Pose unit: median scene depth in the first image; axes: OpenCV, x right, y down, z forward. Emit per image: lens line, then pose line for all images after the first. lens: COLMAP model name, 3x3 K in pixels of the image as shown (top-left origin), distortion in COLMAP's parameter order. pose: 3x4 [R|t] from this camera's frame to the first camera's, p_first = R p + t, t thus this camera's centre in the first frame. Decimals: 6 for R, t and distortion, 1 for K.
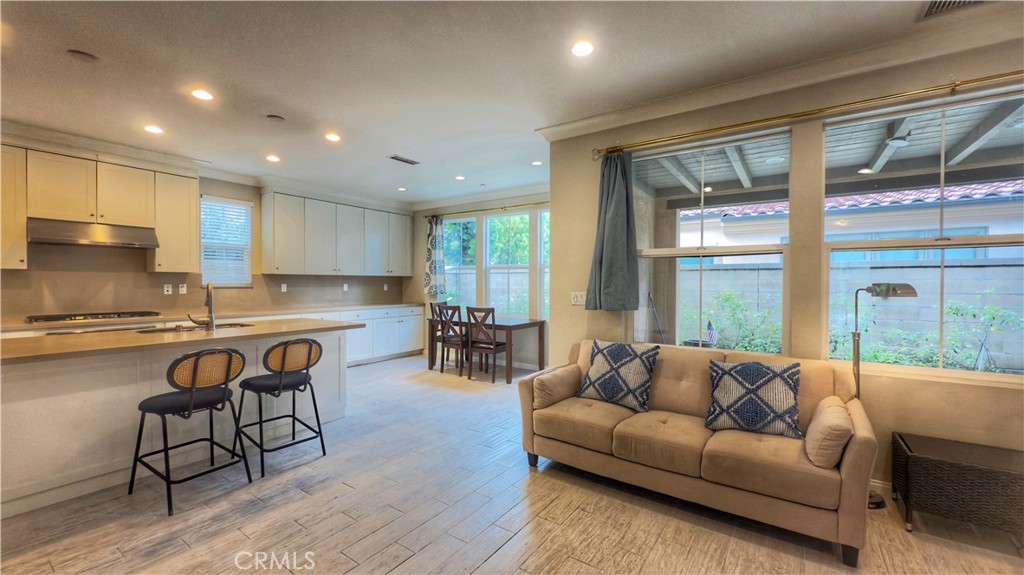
lens RADIAL K [[407.8, 0, 512.0], [0, 407.8, 287.5], [0, 0, 1]] dist [-0.000554, -0.000090]
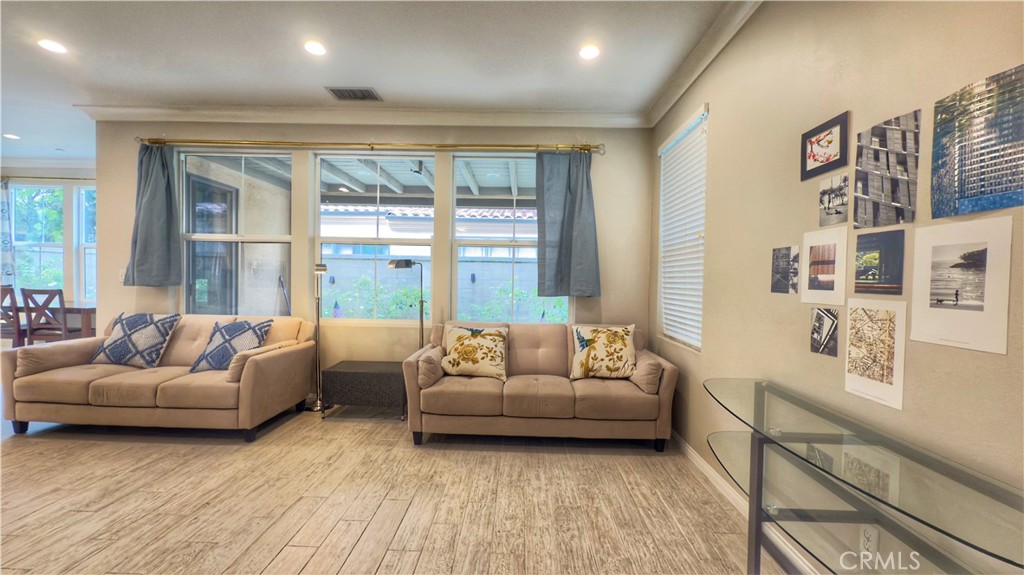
lens RADIAL K [[407.8, 0, 512.0], [0, 407.8, 287.5], [0, 0, 1]] dist [-0.000554, -0.000090]
pose [[0.832973, 0.001296, 0.553313, 0.362020], [-0.012240, 0.999796, 0.016084, 0.024336], [-0.553179, -0.020170, 0.832818, -0.381088]]
